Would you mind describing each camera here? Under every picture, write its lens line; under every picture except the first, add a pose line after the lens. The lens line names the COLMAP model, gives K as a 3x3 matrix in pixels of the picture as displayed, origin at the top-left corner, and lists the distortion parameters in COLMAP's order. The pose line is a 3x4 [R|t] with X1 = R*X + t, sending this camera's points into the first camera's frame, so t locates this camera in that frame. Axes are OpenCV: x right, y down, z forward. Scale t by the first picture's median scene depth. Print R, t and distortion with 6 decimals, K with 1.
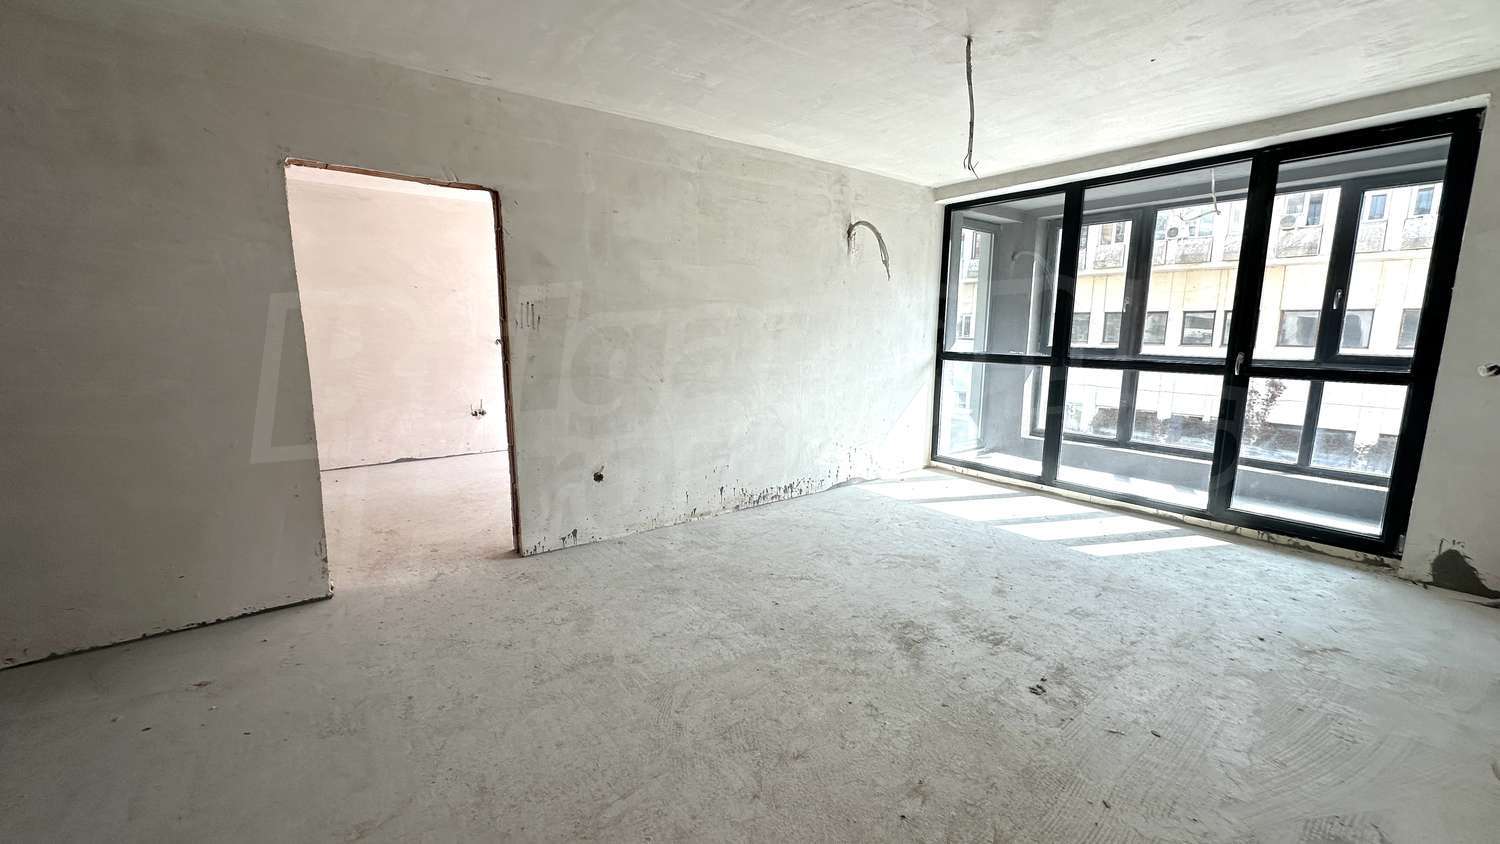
lens RADIAL K [[623.6, 0, 750.0], [0, 623.6, 422.0], [0, 0, 1]] dist [-0.000290, 0.000149]
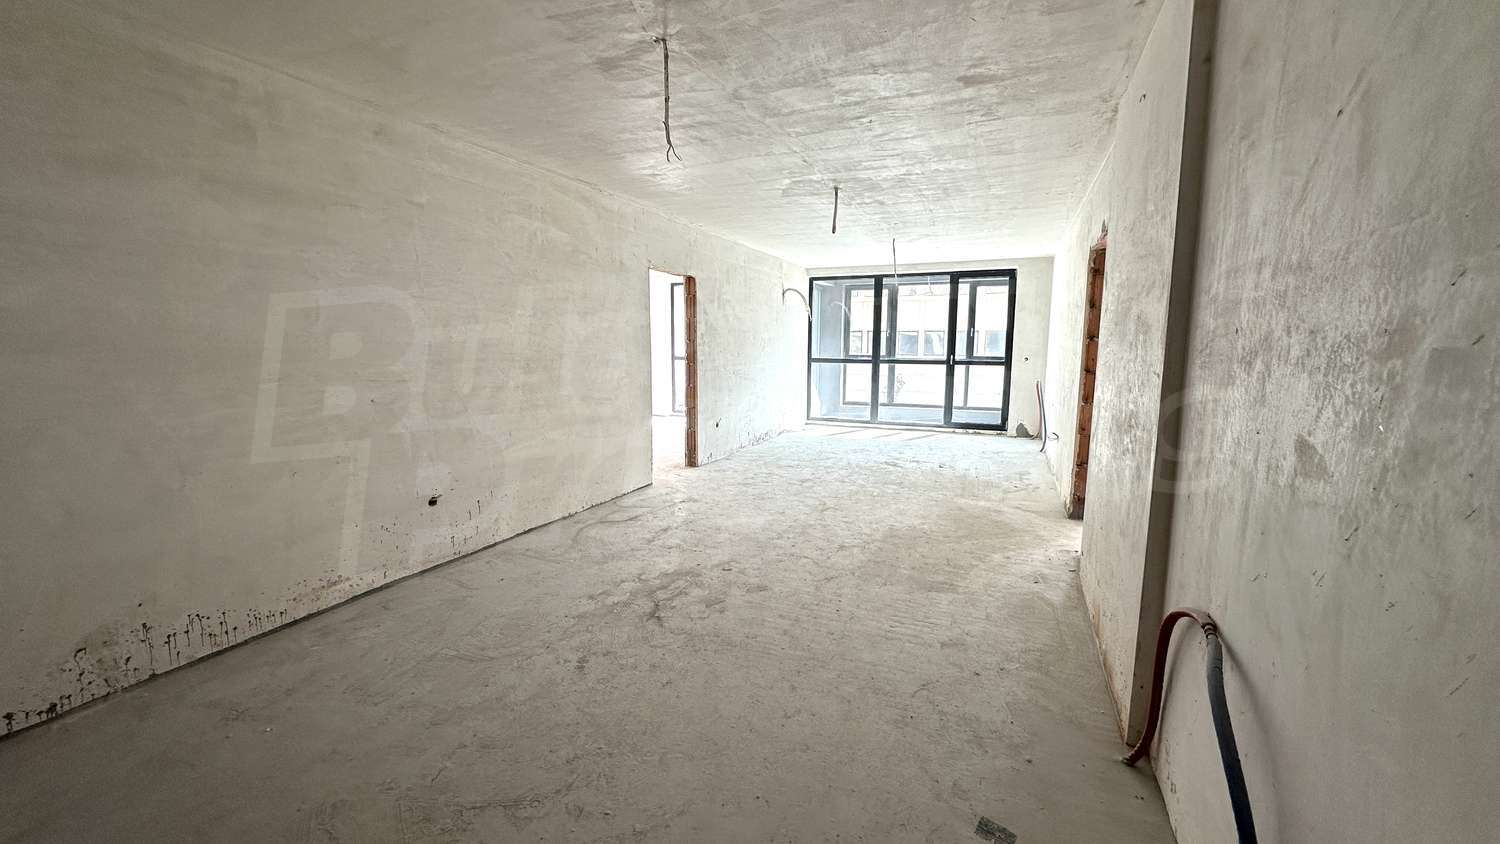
lens RADIAL K [[623.6, 0, 750.0], [0, 623.6, 422.0], [0, 0, 1]] dist [-0.000290, 0.000149]
pose [[0.864472, -0.066705, 0.498235, -0.971466], [0.077477, 0.996994, -0.000948, 0.079033], [-0.496674, 0.039421, 0.867041, -0.605024]]
